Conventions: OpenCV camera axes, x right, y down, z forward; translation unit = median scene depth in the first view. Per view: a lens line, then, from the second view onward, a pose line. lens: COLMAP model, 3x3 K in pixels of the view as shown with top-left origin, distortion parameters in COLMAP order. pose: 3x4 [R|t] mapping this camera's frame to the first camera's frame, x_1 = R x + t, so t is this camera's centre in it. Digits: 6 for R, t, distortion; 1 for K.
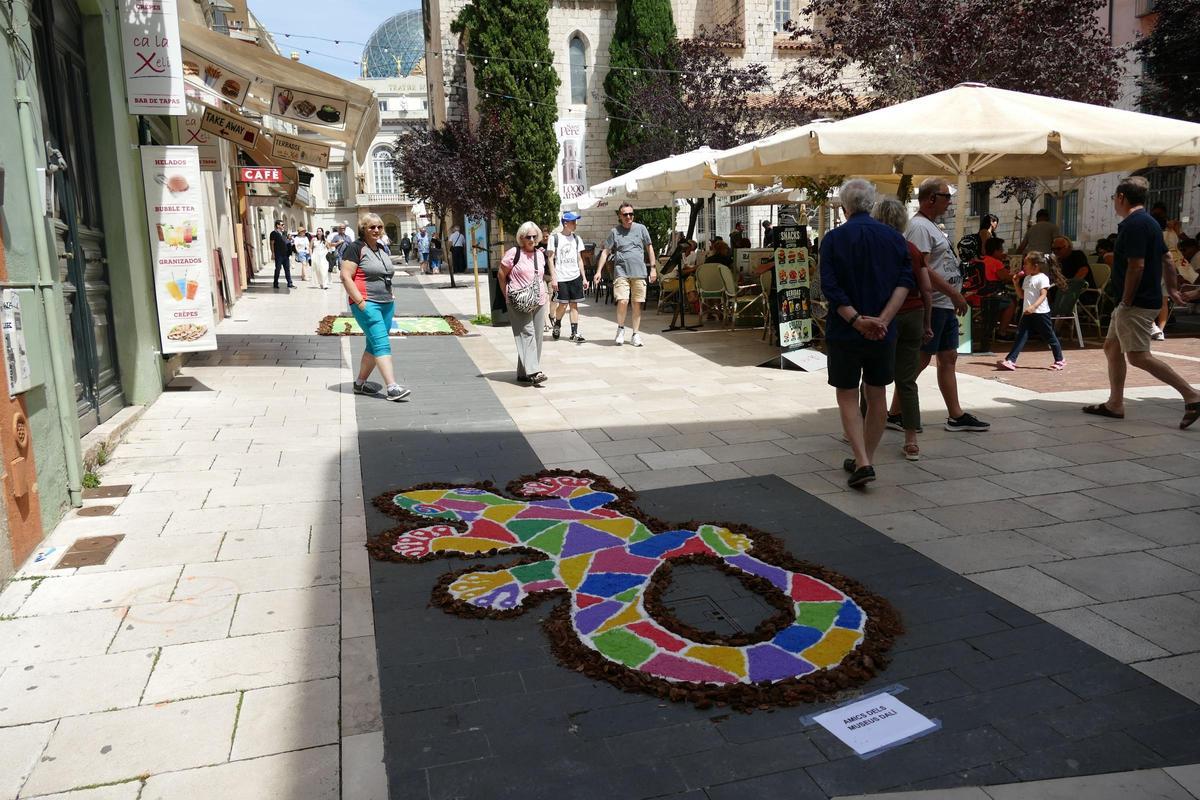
lens RADIAL K [[875.0, 0, 599.0], [0, 875.0, 403.7], [0, 0, 1]] dist [-0.022197, 0.016908]
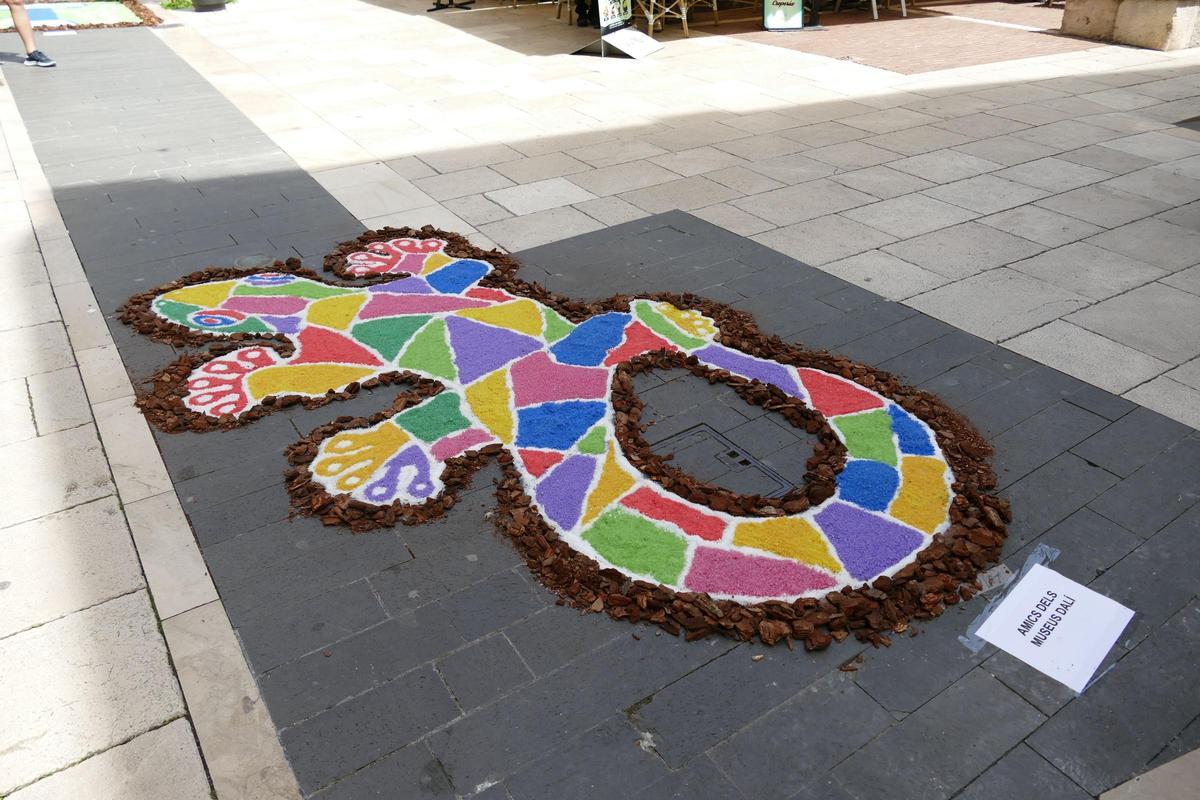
lens RADIAL K [[875.0, 0, 598.5], [0, 875.0, 403.8], [0, 0, 1]] dist [-0.022197, 0.016908]
pose [[0.953378, -0.148292, 0.262829, -0.120466], [0.051218, 0.937813, 0.343342, -0.033592], [-0.297400, -0.313873, 0.901686, 0.356837]]
